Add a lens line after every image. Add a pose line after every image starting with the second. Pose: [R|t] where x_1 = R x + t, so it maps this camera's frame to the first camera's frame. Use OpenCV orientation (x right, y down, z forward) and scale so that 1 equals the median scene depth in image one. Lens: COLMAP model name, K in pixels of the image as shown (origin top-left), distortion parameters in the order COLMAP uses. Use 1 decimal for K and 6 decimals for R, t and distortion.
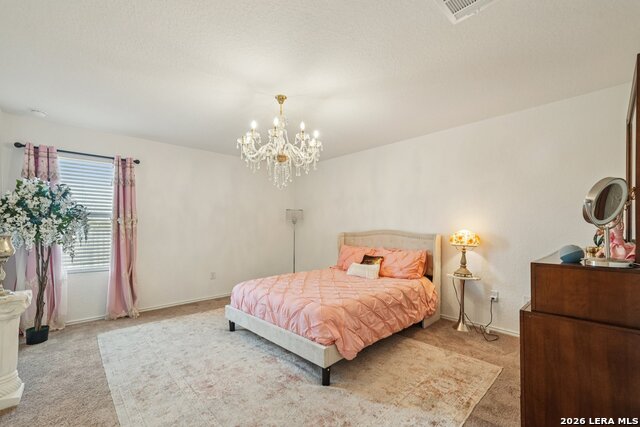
lens RADIAL K [[272.6, 0, 318.9], [0, 272.6, 228.7], [0, 0, 1]] dist [0.000417, 0.000169]
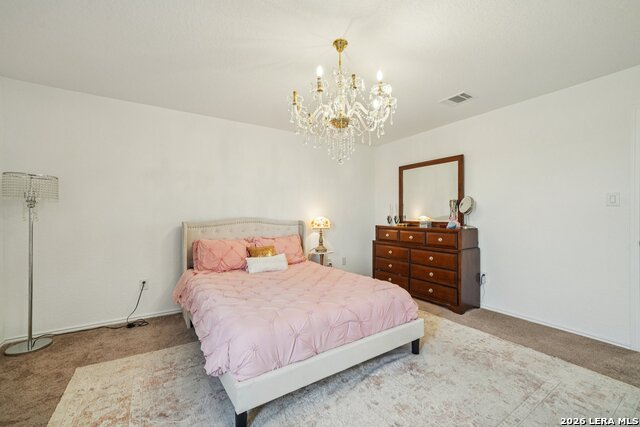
lens RADIAL K [[267.7, 0, 320.0], [0, 267.7, 216.4], [0, 0, 1]] dist [0.002908, 0.000752]
pose [[0.179295, -0.002946, 0.983791, -0.869138], [0.008108, 0.999966, 0.001516, 0.000532], [-0.983762, 0.007705, 0.179313, 0.907494]]
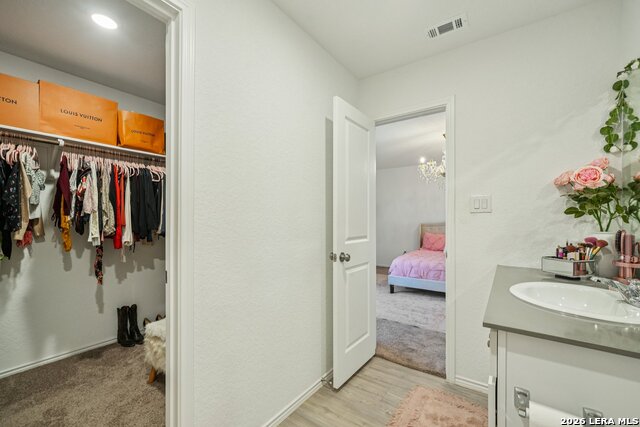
lens RADIAL K [[267.7, 0, 320.0], [0, 267.7, 216.4], [0, 0, 1]] dist [0.002908, 0.000752]
pose [[0.980040, 0.006625, 0.198688, -1.114859], [-0.004330, 0.999919, -0.011984, -0.003456], [-0.198751, 0.010884, 0.979989, -0.332112]]
